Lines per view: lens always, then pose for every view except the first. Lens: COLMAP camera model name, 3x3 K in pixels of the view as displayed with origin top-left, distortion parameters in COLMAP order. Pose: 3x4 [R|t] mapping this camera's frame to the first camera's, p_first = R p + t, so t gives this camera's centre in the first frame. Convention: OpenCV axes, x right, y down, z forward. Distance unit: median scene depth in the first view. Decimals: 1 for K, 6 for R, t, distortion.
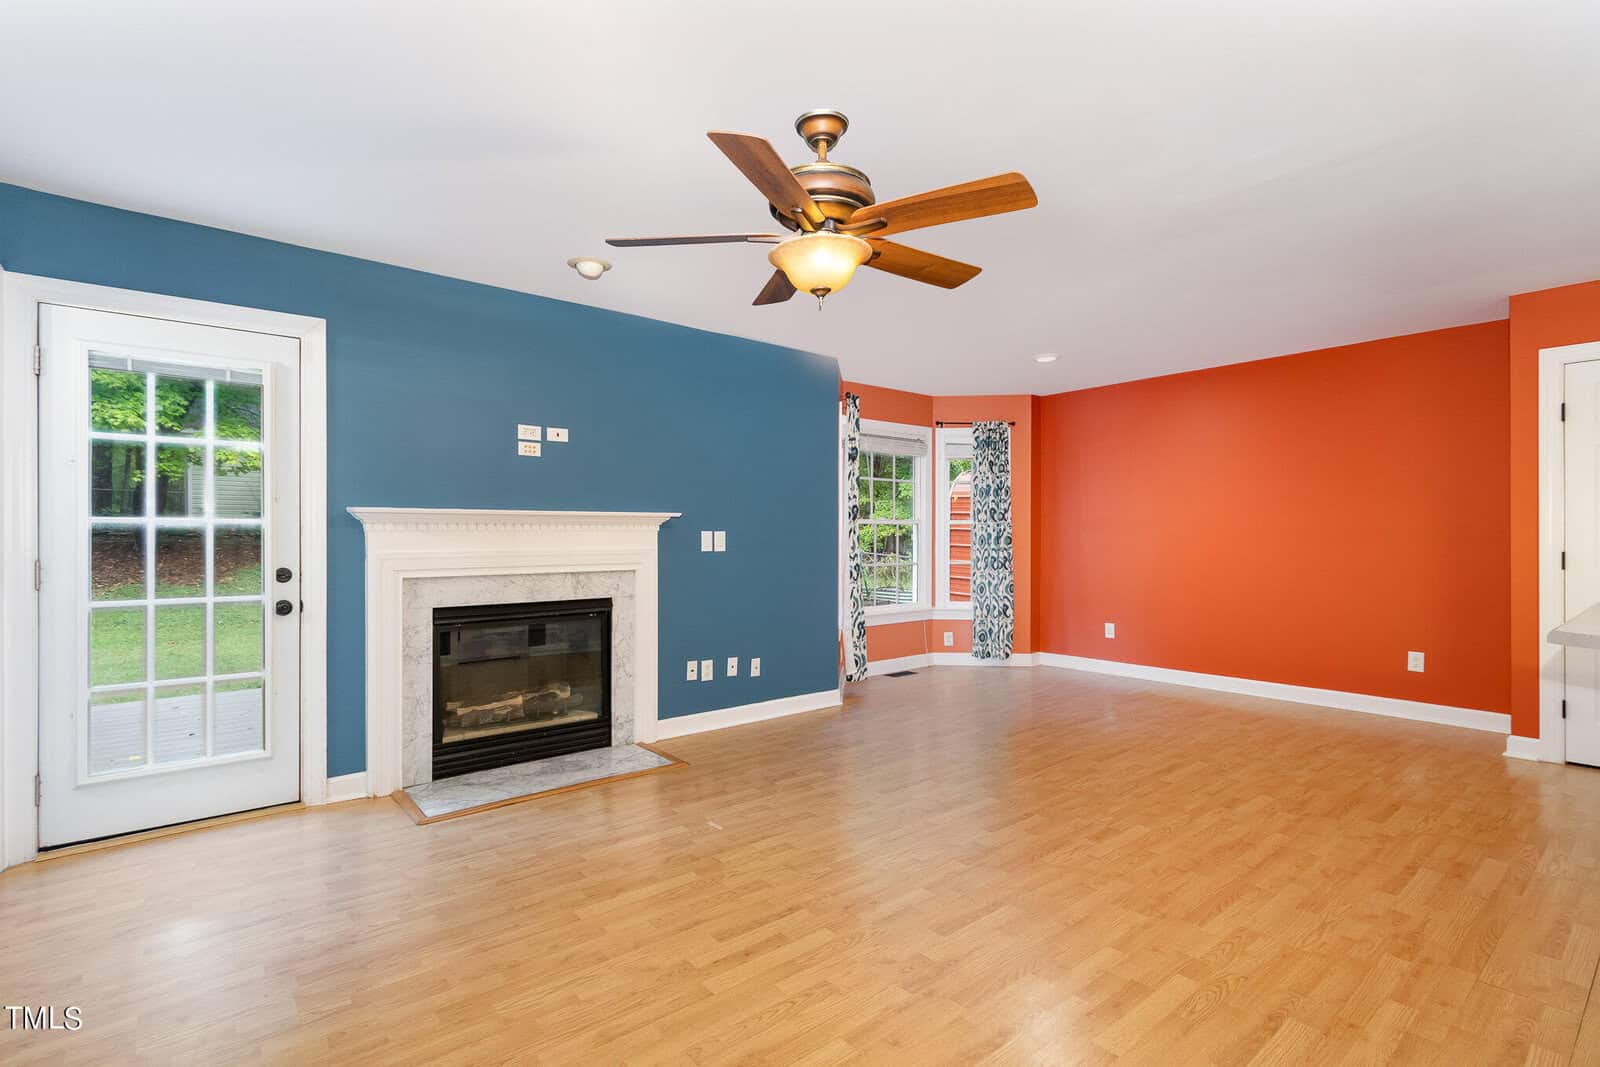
lens RADIAL K [[751.5, 0, 794.4], [0, 751.5, 539.9], [0, 0, 1]] dist [0.001874, 0.000107]
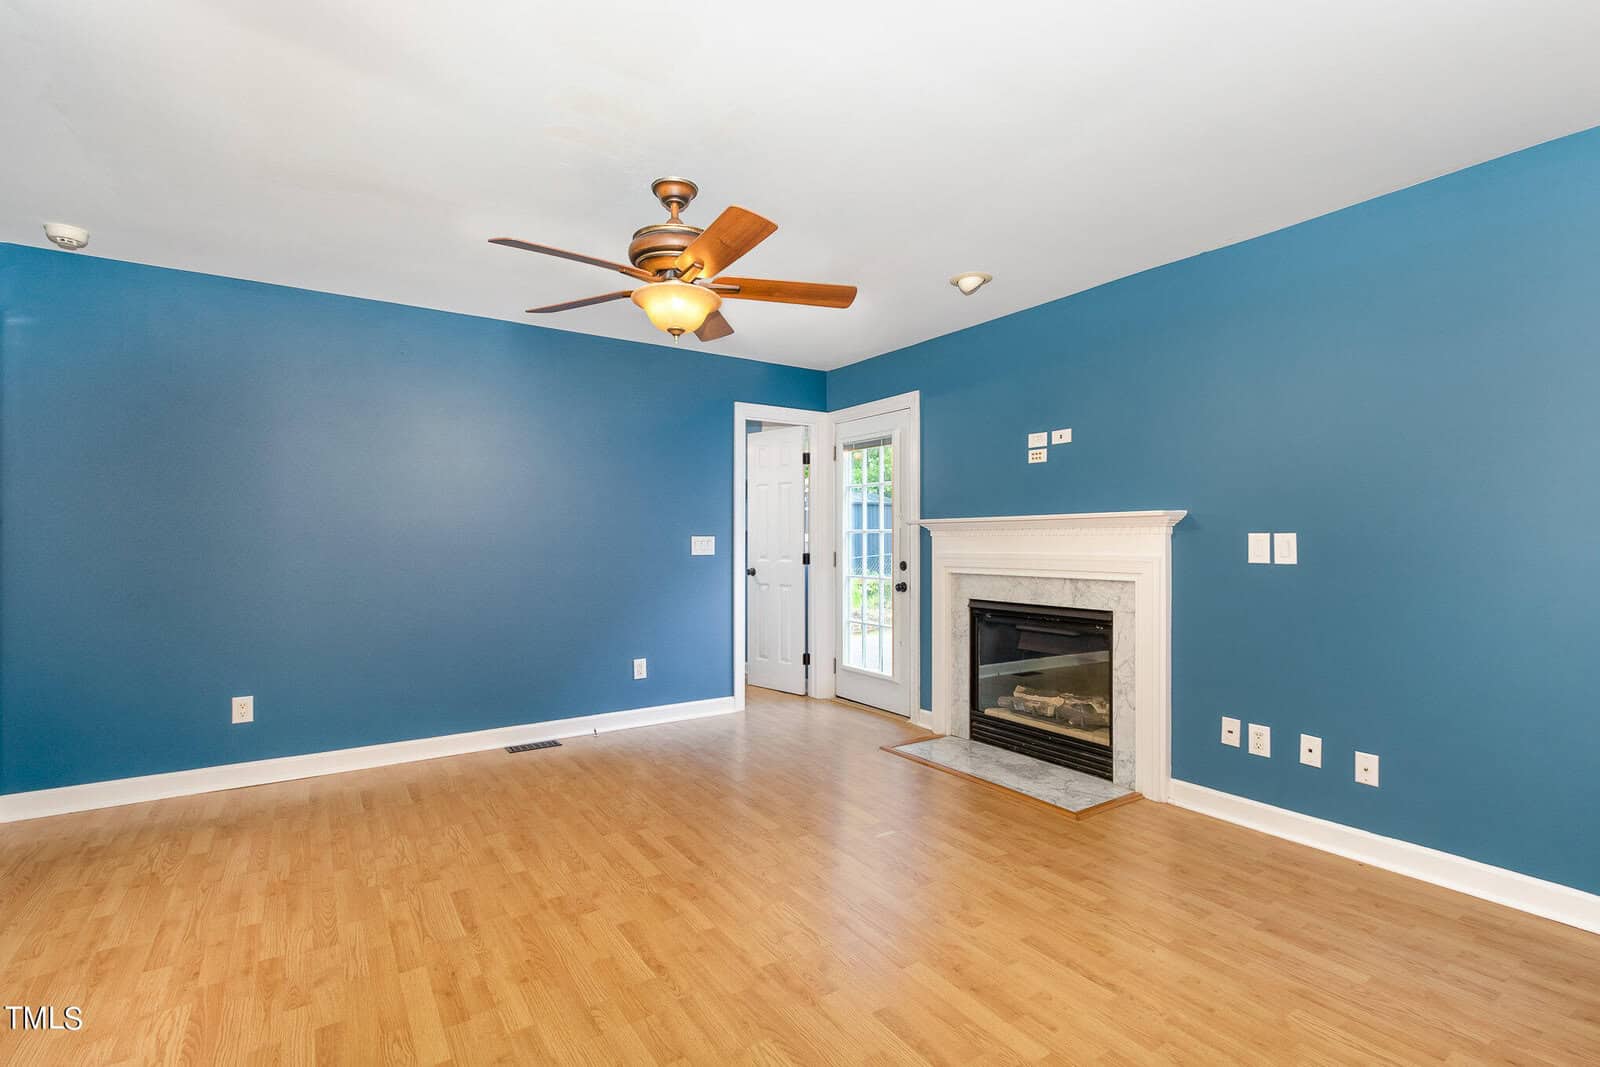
lens RADIAL K [[728.6, 0, 796.3], [0, 728.6, 537.9], [0, 0, 1]] dist [0.002679, 0.000059]
pose [[-0.091206, -0.000874, -0.995832, 0.664954], [-0.003895, 0.999992, -0.000521, -0.006272], [0.995824, 0.003832, -0.091208, 0.750688]]
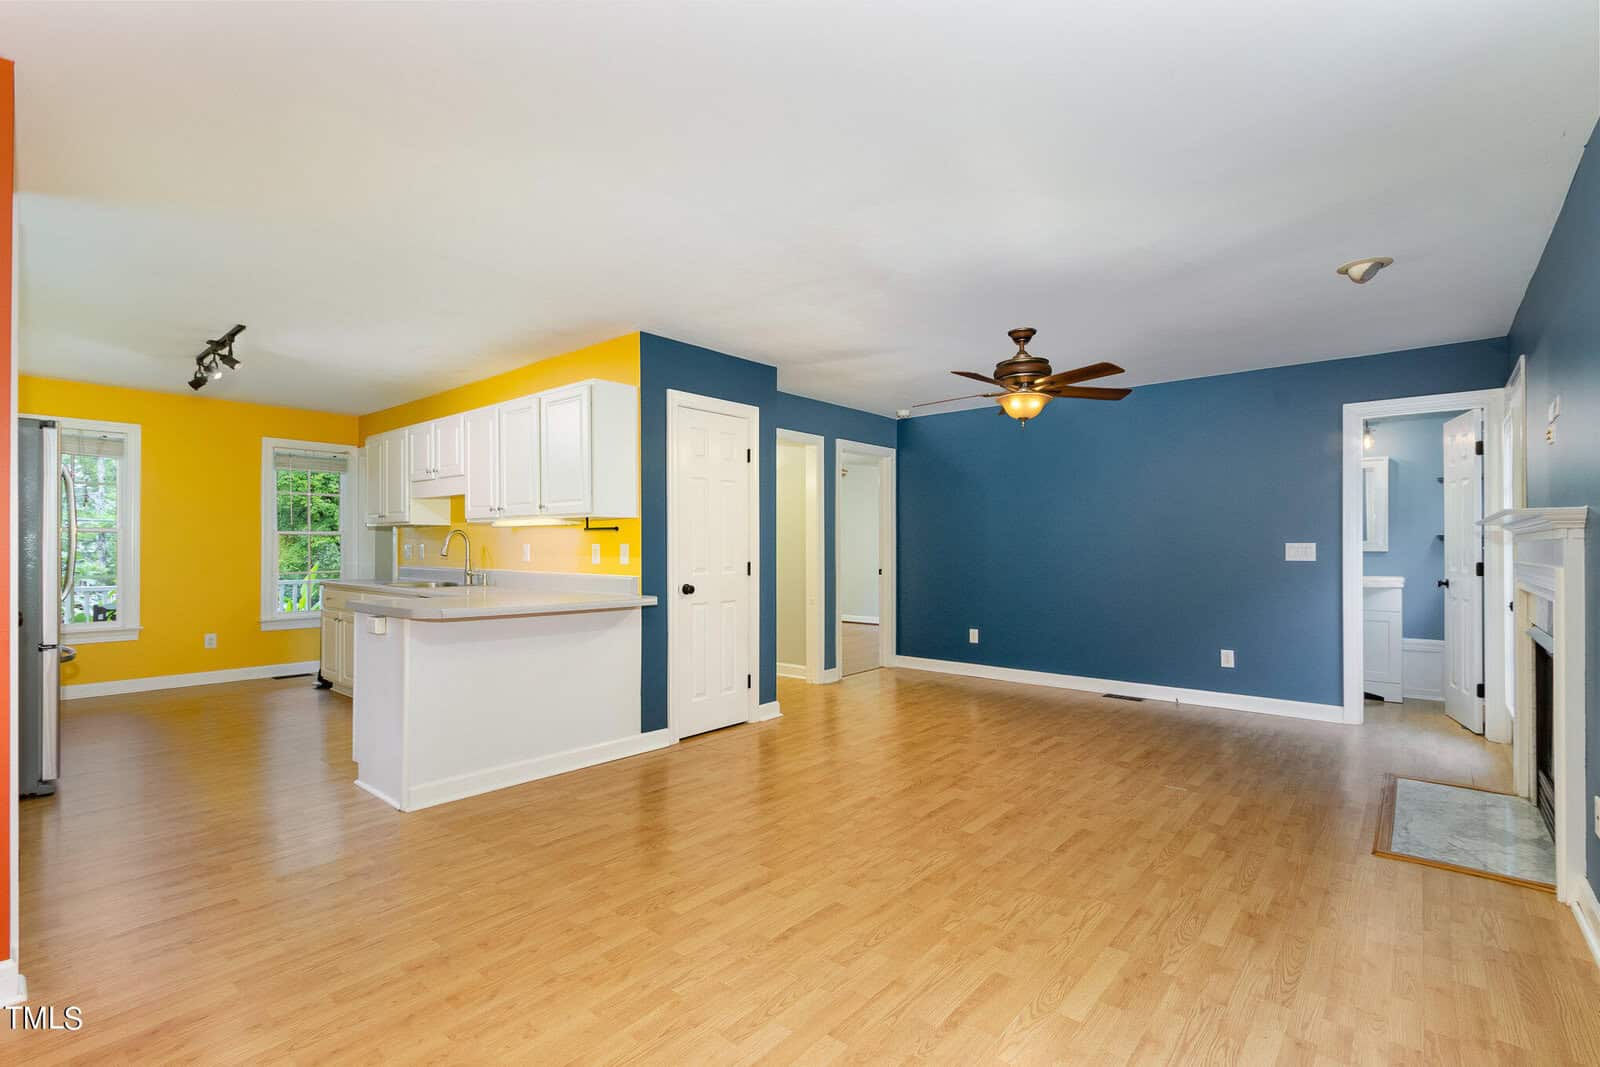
lens RADIAL K [[728.6, 0, 796.3], [0, 728.6, 537.9], [0, 0, 1]] dist [0.002679, 0.000059]
pose [[-0.984072, 0.000628, -0.177771, 0.541604], [0.001806, 0.999977, -0.006465, -0.010584], [0.177763, -0.006683, -0.984051, 1.582408]]
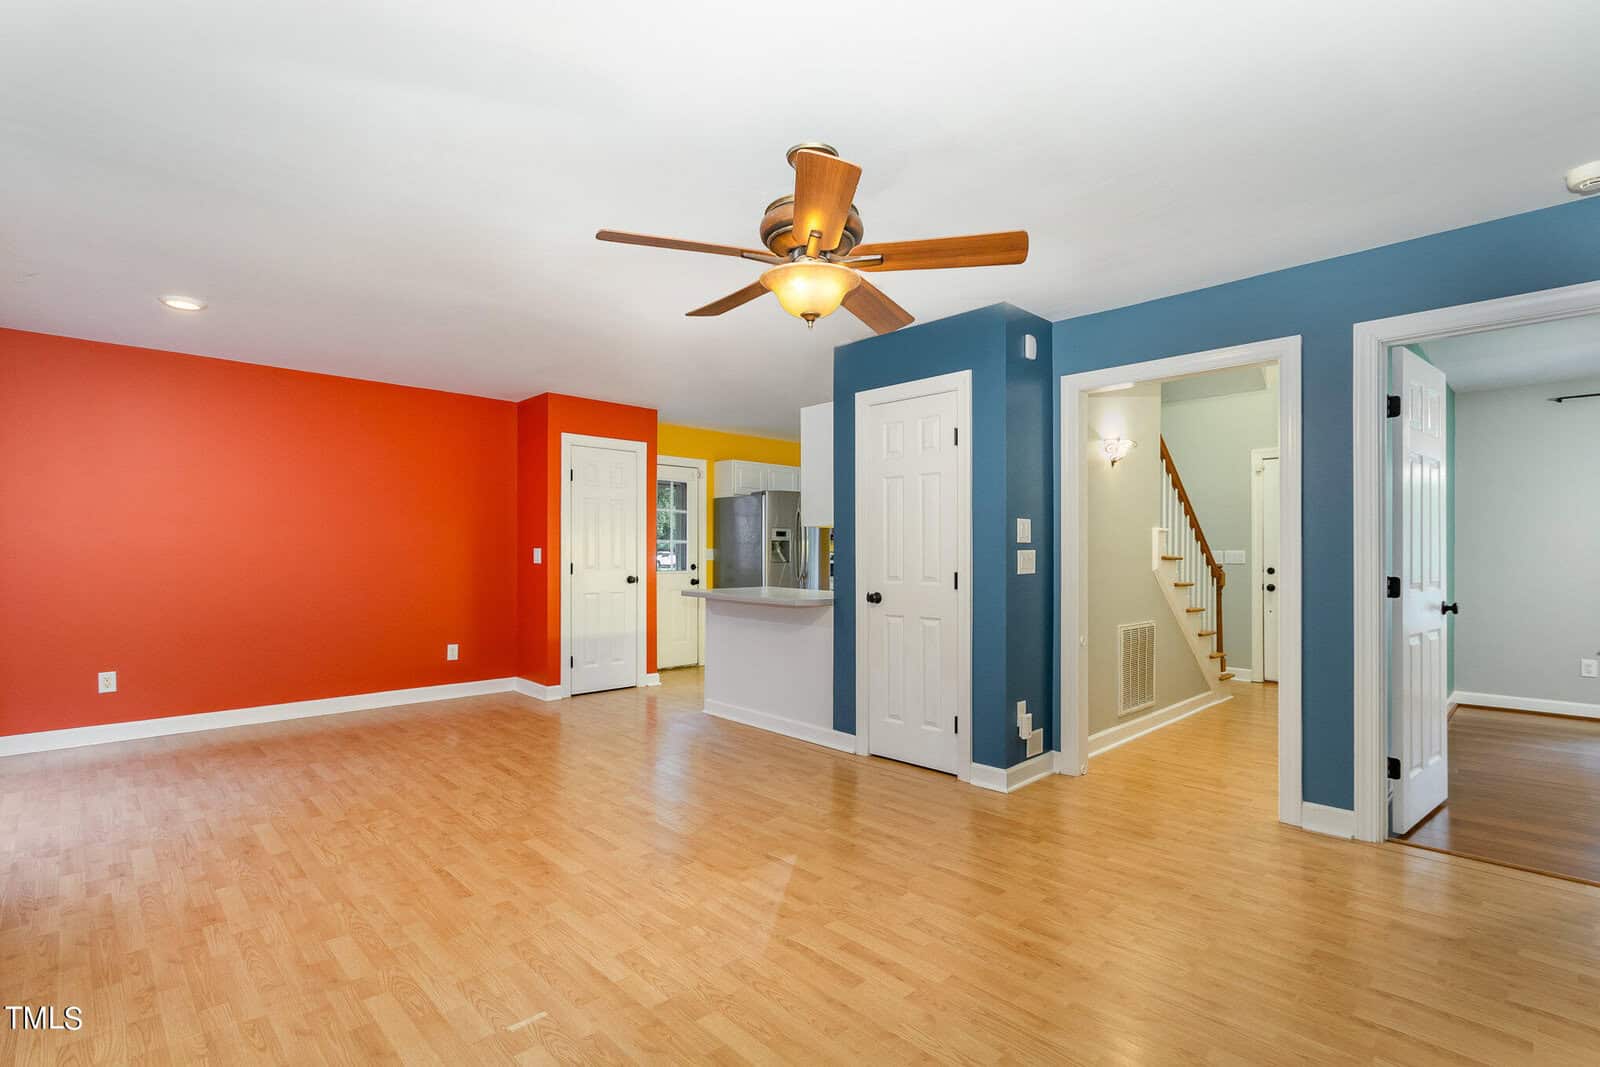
lens RADIAL K [[746.5, 0, 798.6], [0, 746.5, 547.6], [0, 0, 1]] dist [0.002170, -0.001664]
pose [[-0.088322, 0.008079, 0.996059, -0.573809], [0.001043, 0.999967, -0.008019, -0.003471], [-0.996091, 0.000331, -0.088327, 0.644416]]
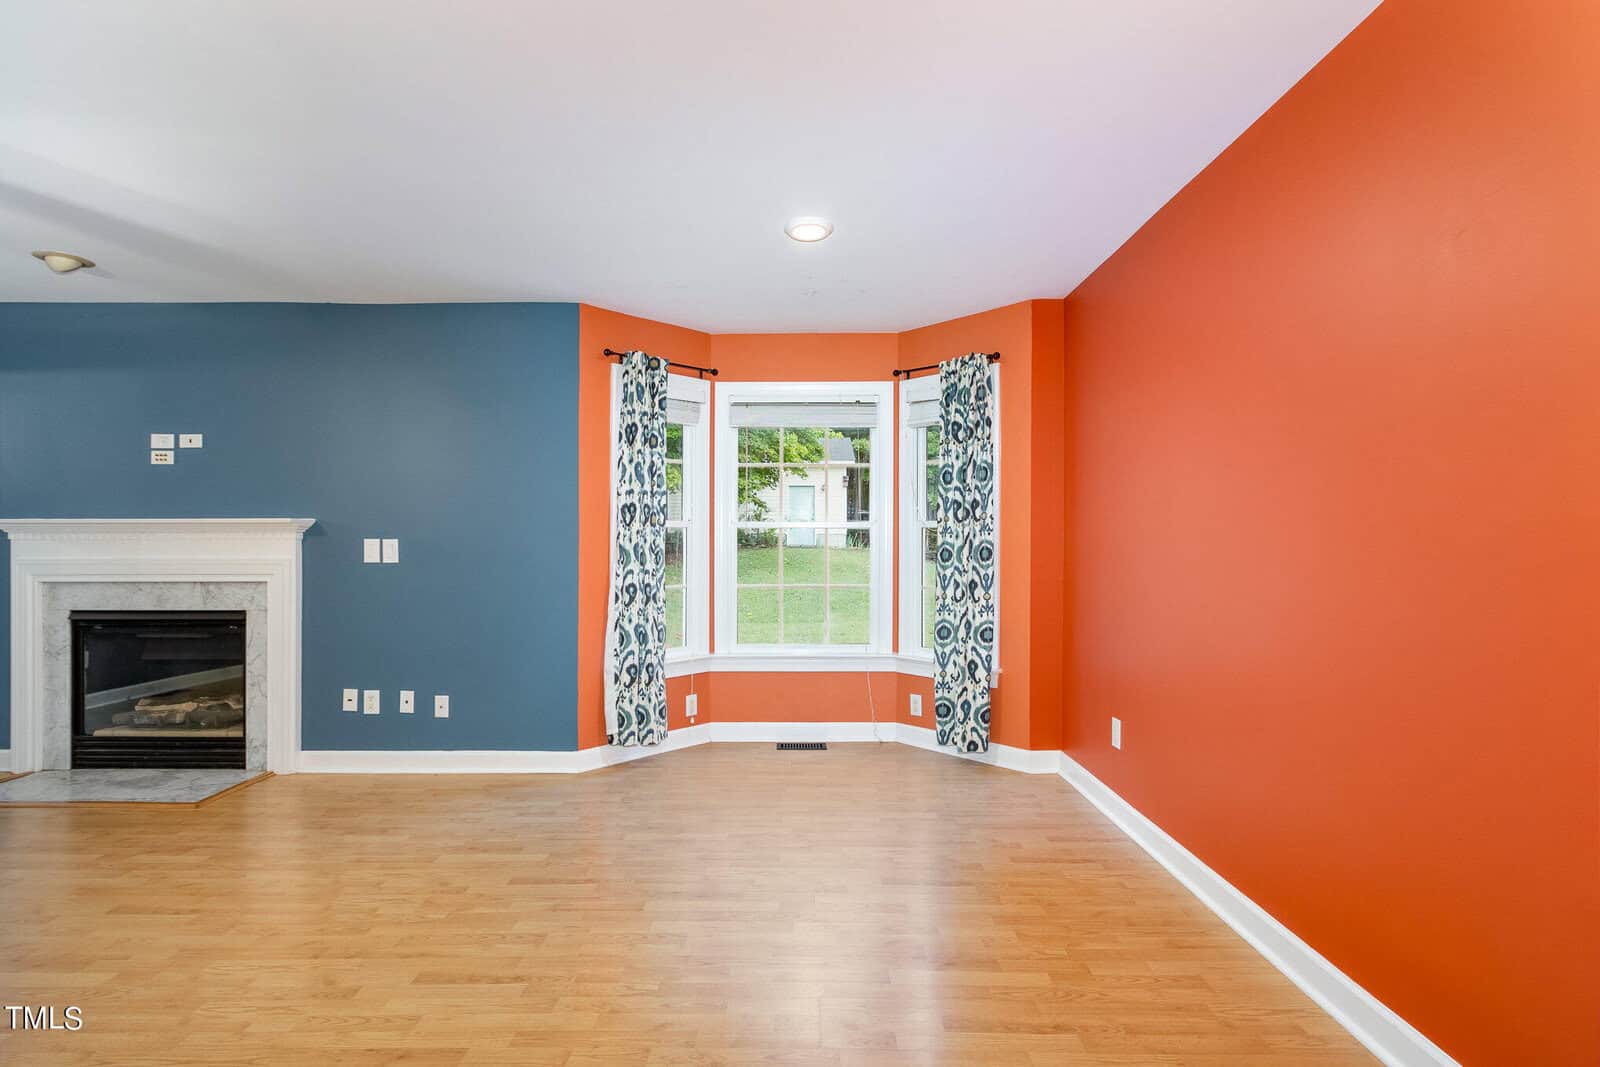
lens RADIAL K [[746.5, 0, 798.6], [0, 746.5, 547.6], [0, 0, 1]] dist [0.002170, -0.001664]
pose [[0.772036, 0.006173, -0.635548, 0.924422], [-0.006036, 0.999979, 0.002380, -0.007827], [0.635550, 0.001998, 0.772057, 0.758866]]
